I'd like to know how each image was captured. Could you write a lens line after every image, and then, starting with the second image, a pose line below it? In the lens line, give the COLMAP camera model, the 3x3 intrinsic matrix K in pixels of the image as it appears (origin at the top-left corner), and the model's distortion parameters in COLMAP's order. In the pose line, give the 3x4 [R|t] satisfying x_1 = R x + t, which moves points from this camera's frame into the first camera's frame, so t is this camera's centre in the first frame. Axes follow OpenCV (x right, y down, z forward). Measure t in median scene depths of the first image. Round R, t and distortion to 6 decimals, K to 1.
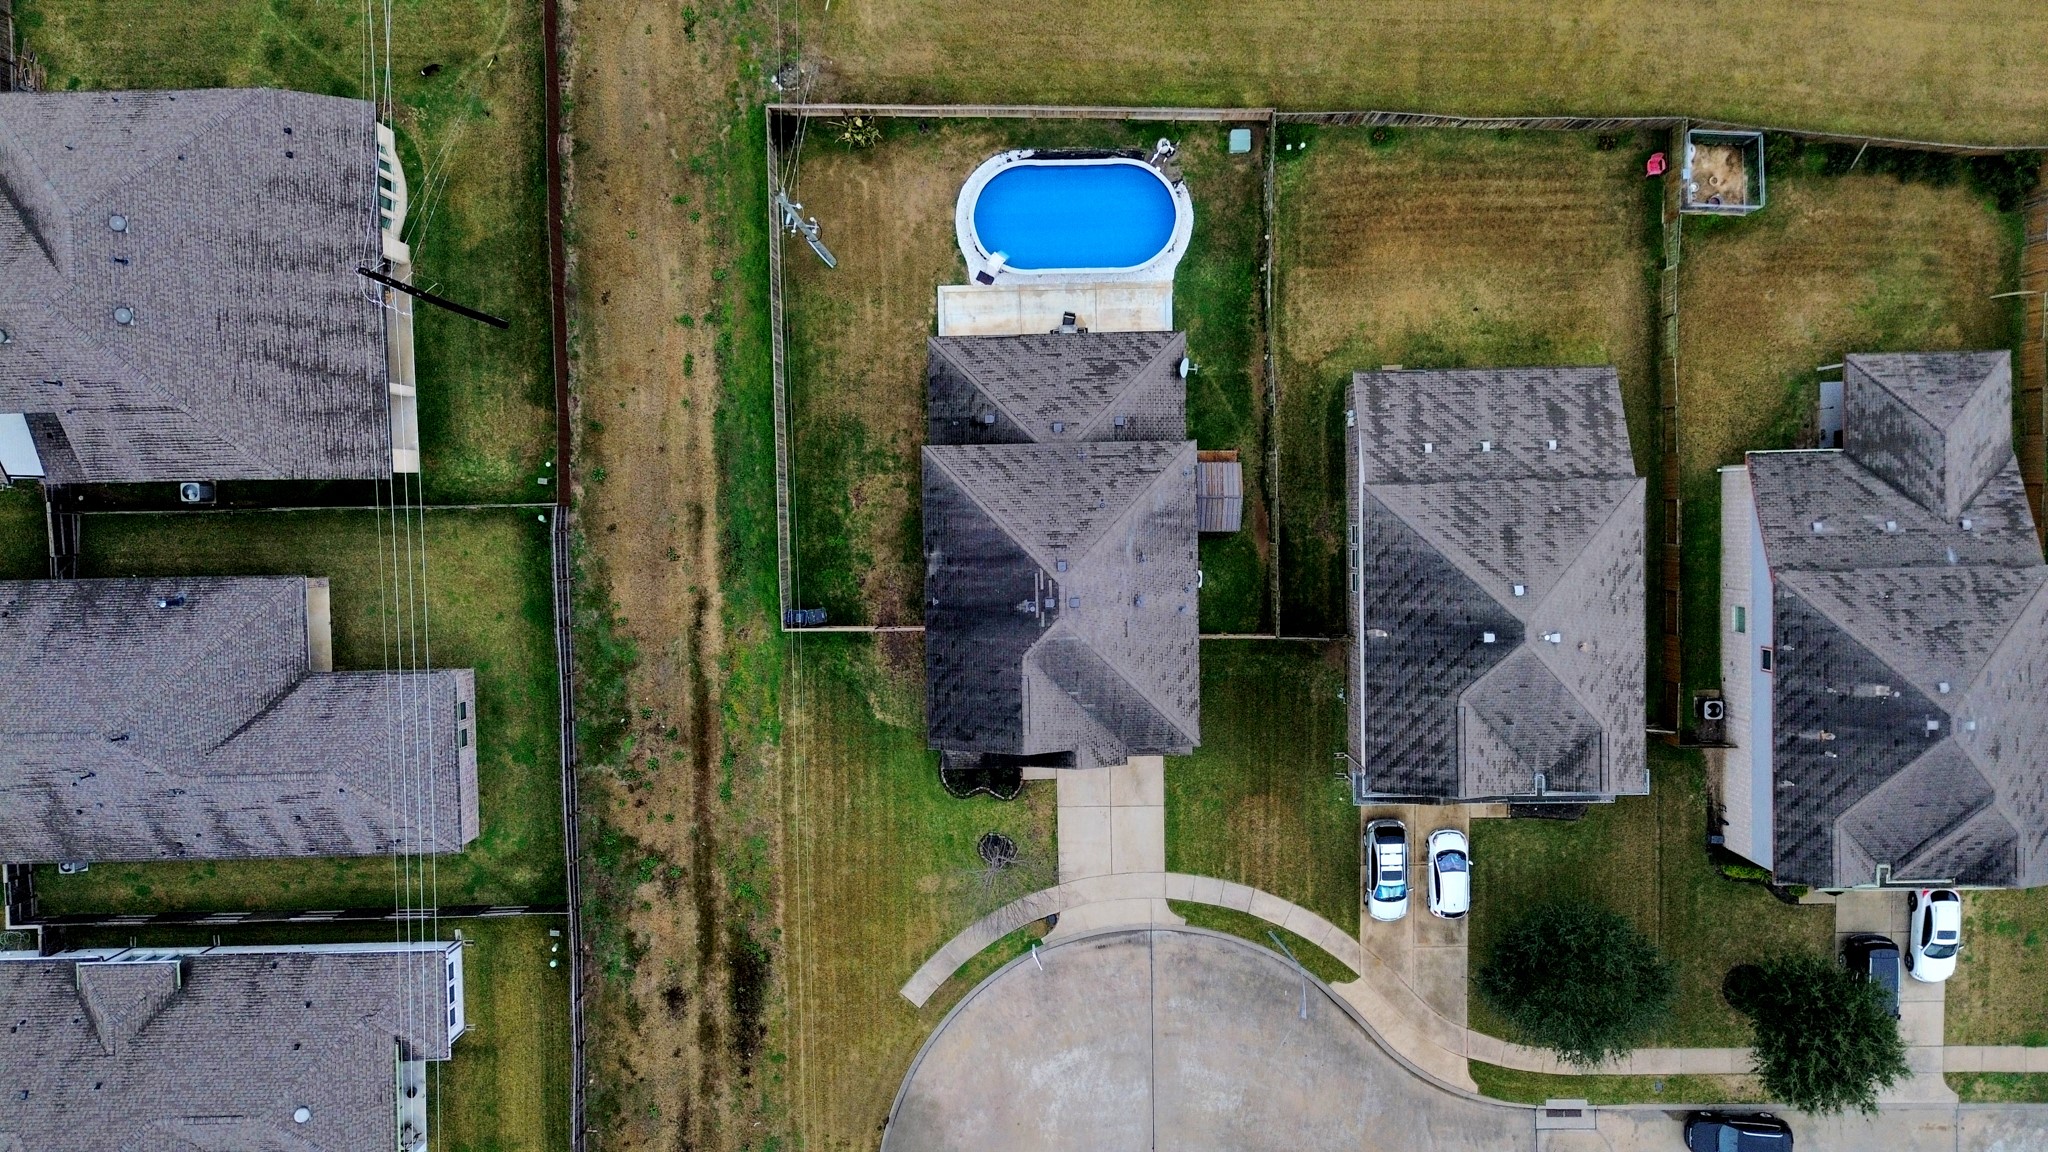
lens RADIAL K [[1417.8, 0, 1024.6], [0, 1417.8, 575.5], [0, 0, 1]] dist [0.035425, -0.011206]
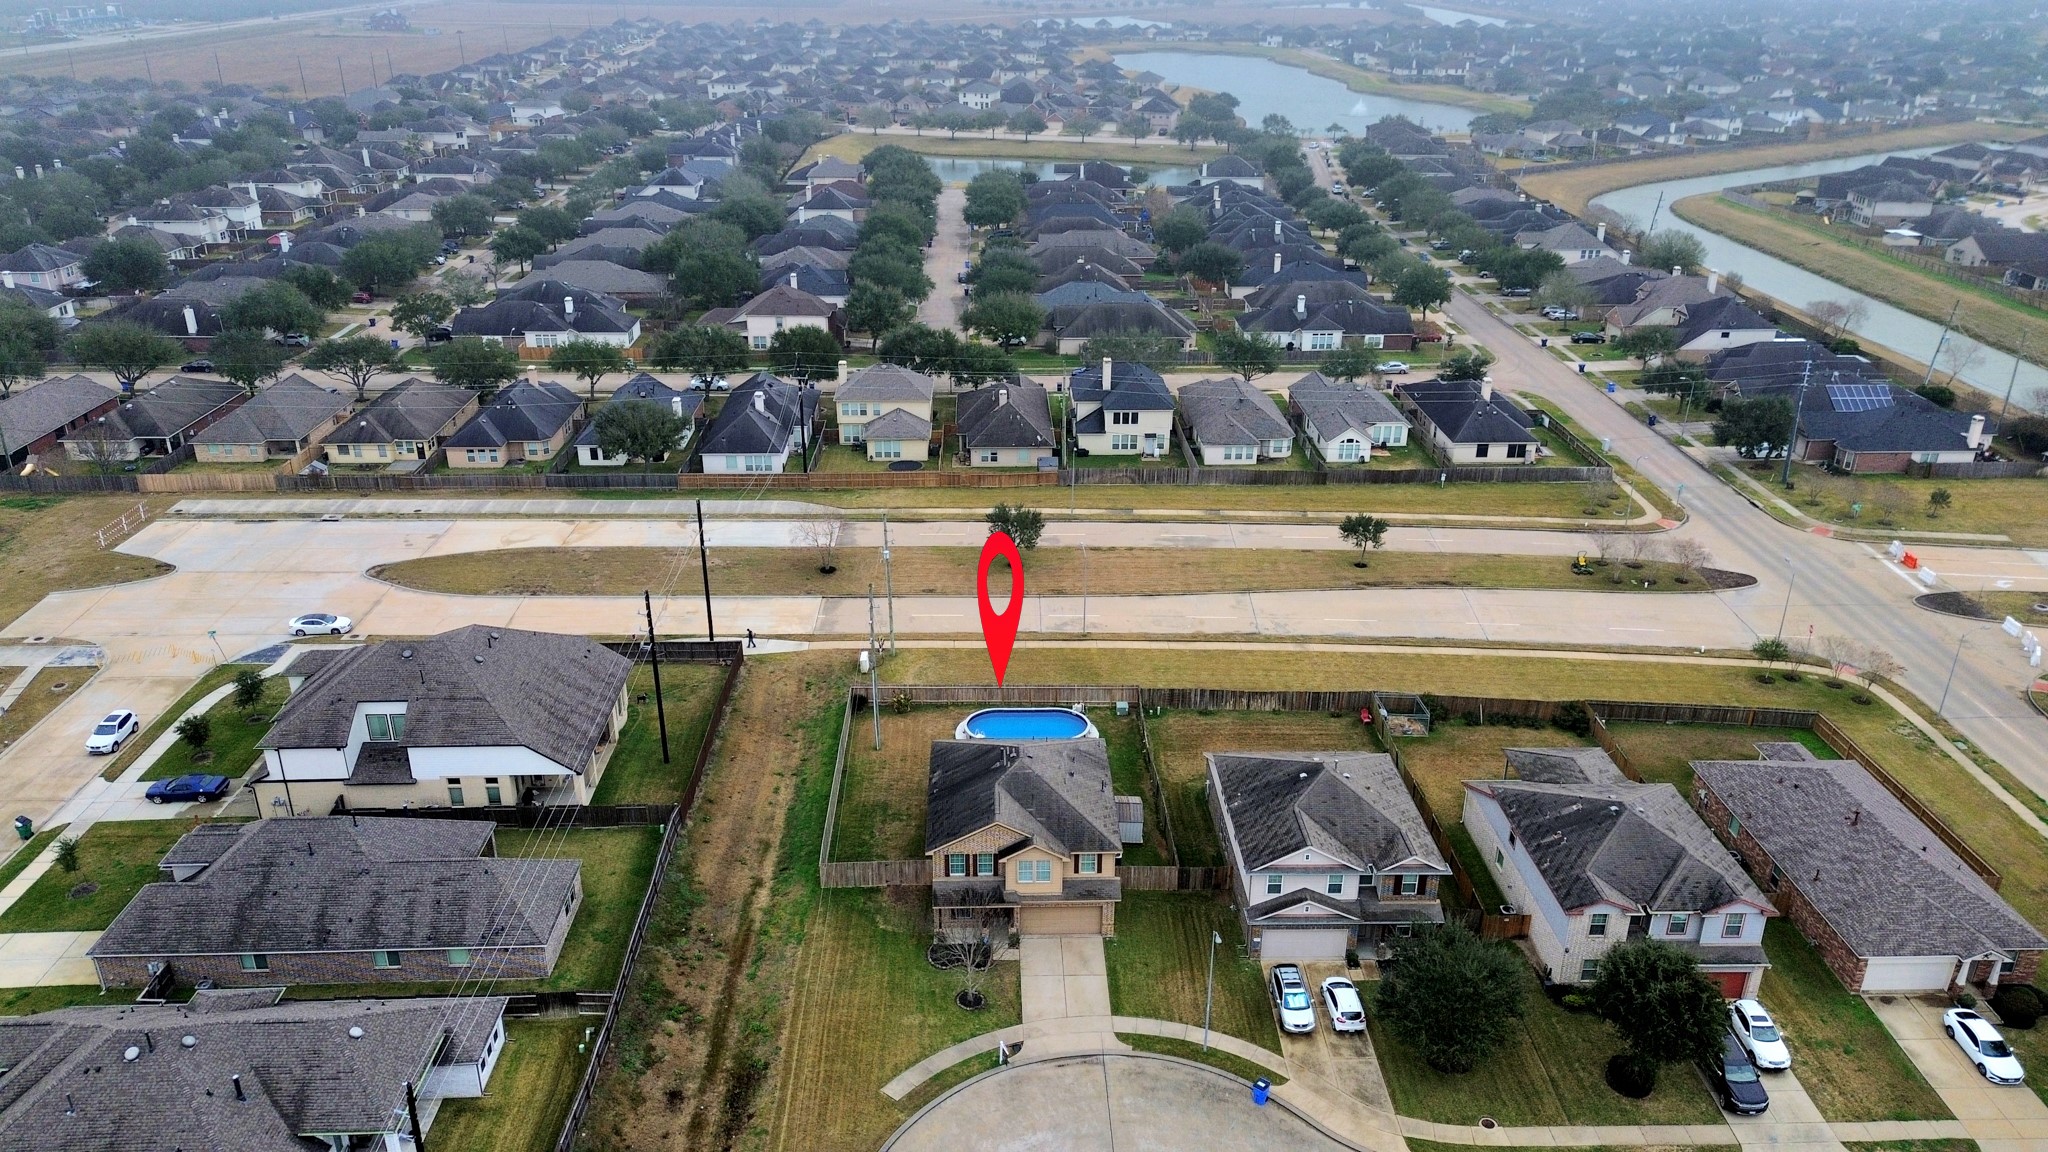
lens RADIAL K [[1417.8, 0, 1024.0], [0, 1417.8, 576.0], [0, 0, 1]] dist [0.035425, -0.011206]
pose [[0.999765, 0.011912, 0.018121, -0.000541], [0.012307, 0.376321, -0.926408, 1.176765], [-0.017855, 0.926413, 0.376085, 0.208476]]
